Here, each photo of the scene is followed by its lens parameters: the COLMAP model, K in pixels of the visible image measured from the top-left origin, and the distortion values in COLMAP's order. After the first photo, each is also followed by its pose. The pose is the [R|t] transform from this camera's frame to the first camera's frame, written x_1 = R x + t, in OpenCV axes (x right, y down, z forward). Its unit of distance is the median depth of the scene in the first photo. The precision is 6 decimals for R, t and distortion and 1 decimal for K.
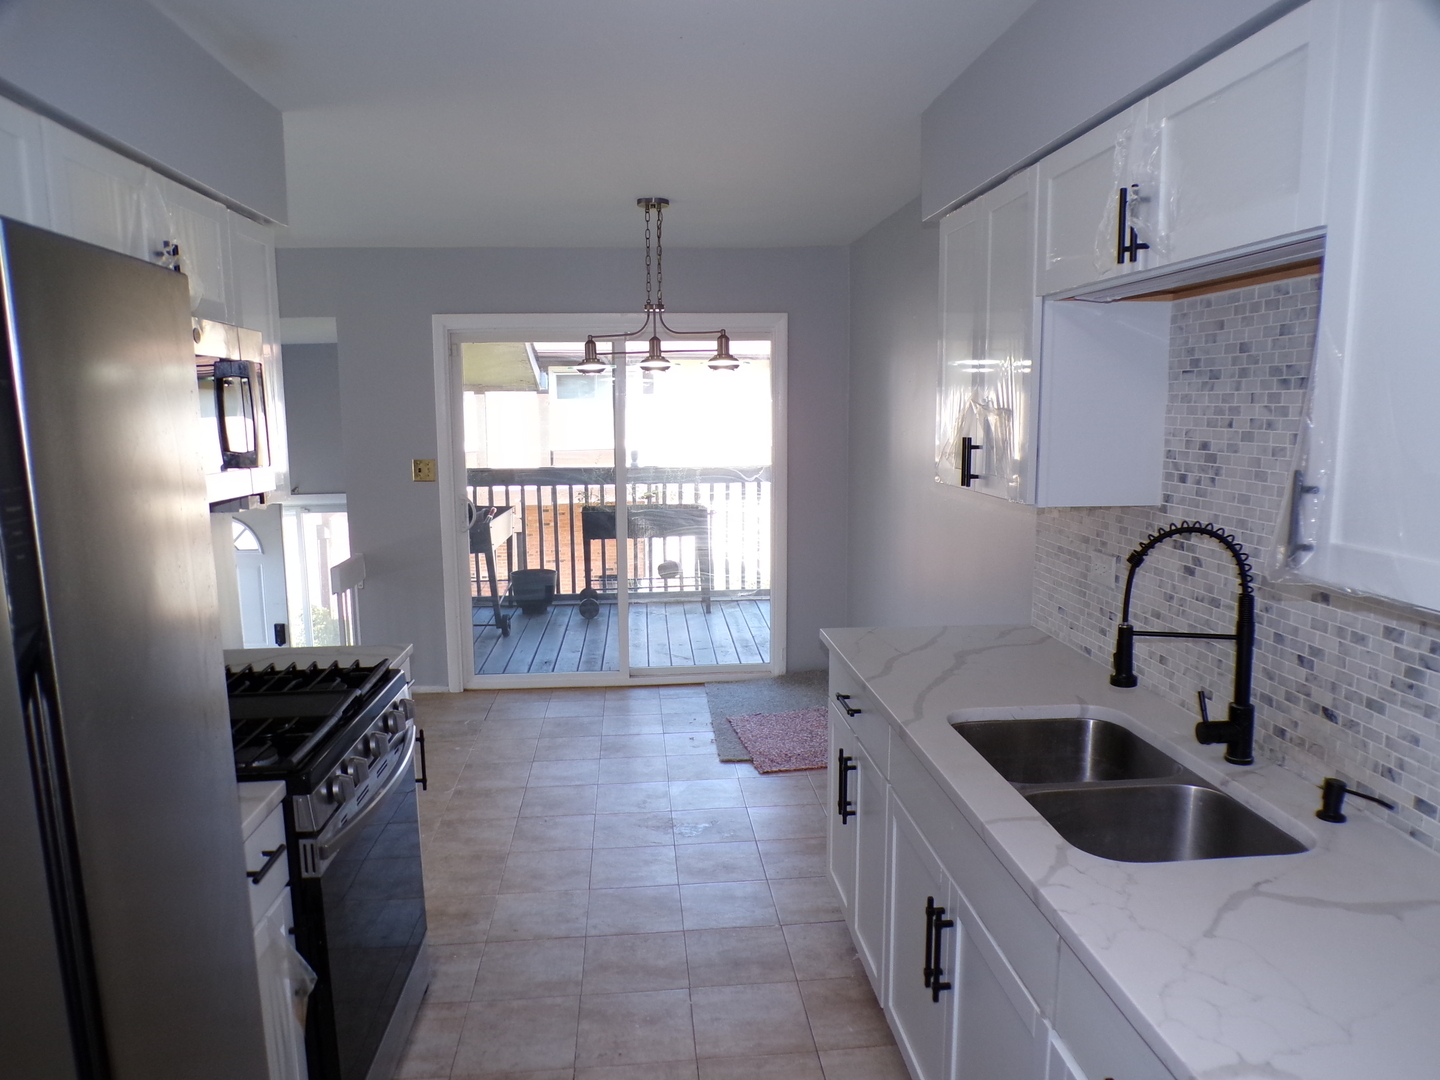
lens RADIAL K [[977.8, 0, 713.1], [0, 977.8, 566.4], [0, 0, 1]] dist [-0.025880, -0.002721]
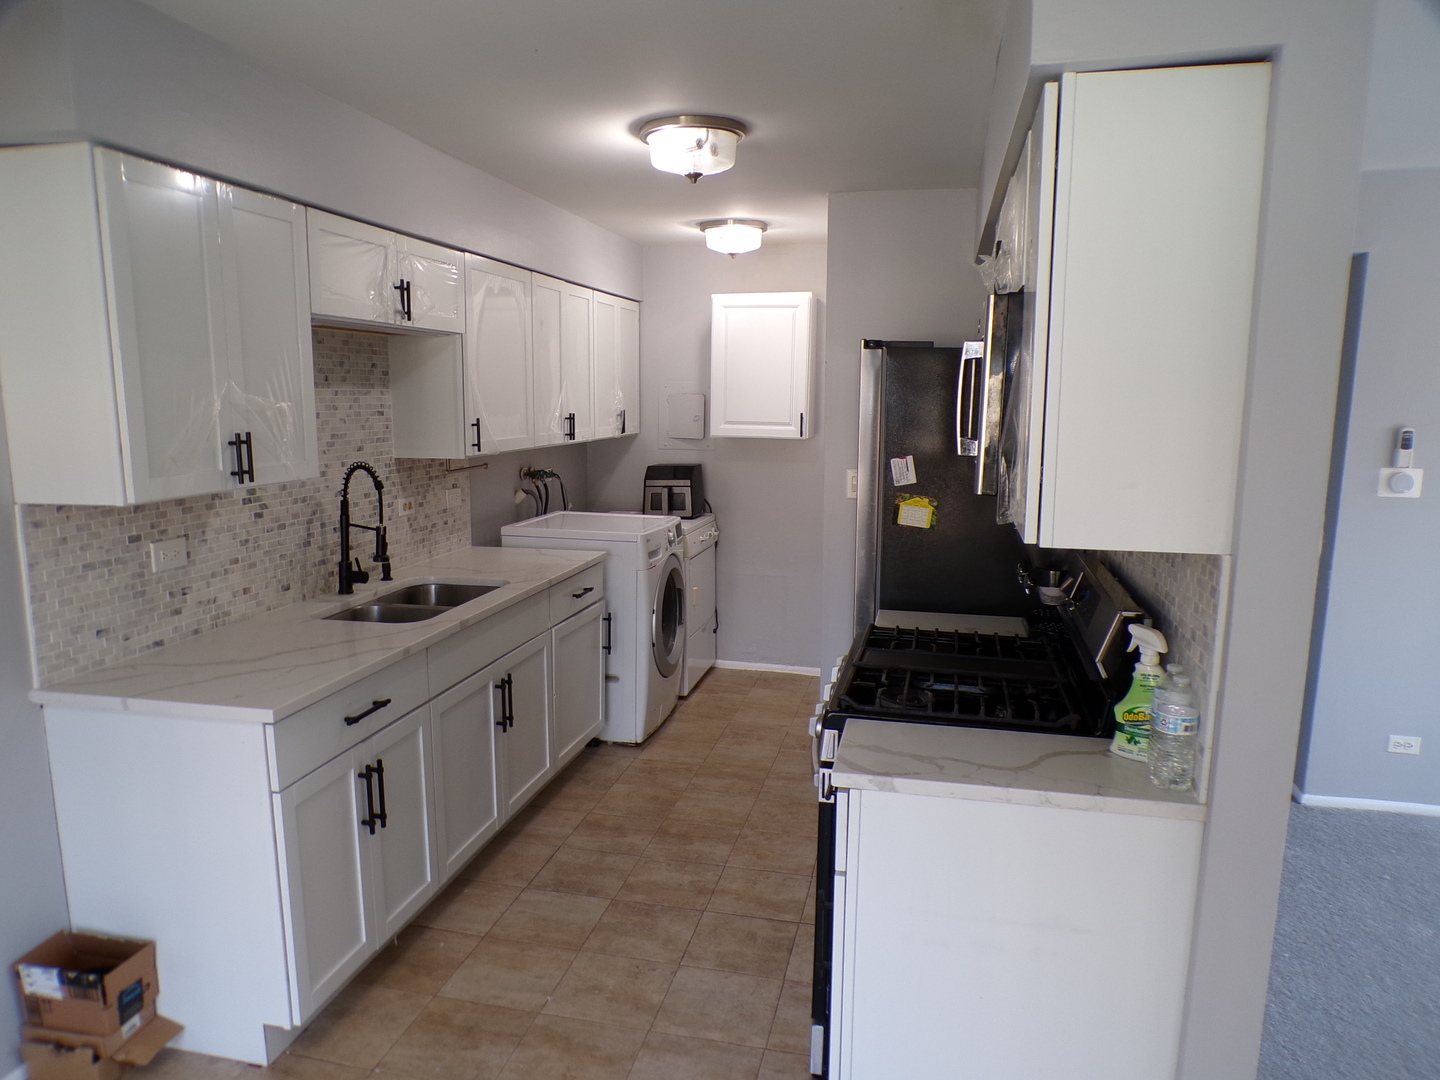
lens RADIAL K [[977.8, 0, 713.1], [0, 977.8, 566.4], [0, 0, 1]] dist [-0.025880, -0.002721]
pose [[-0.954589, -0.042674, 0.294853, -0.565030], [0.058616, 0.943442, 0.326314, -0.348650], [-0.292102, 0.328779, -0.898098, 2.098531]]
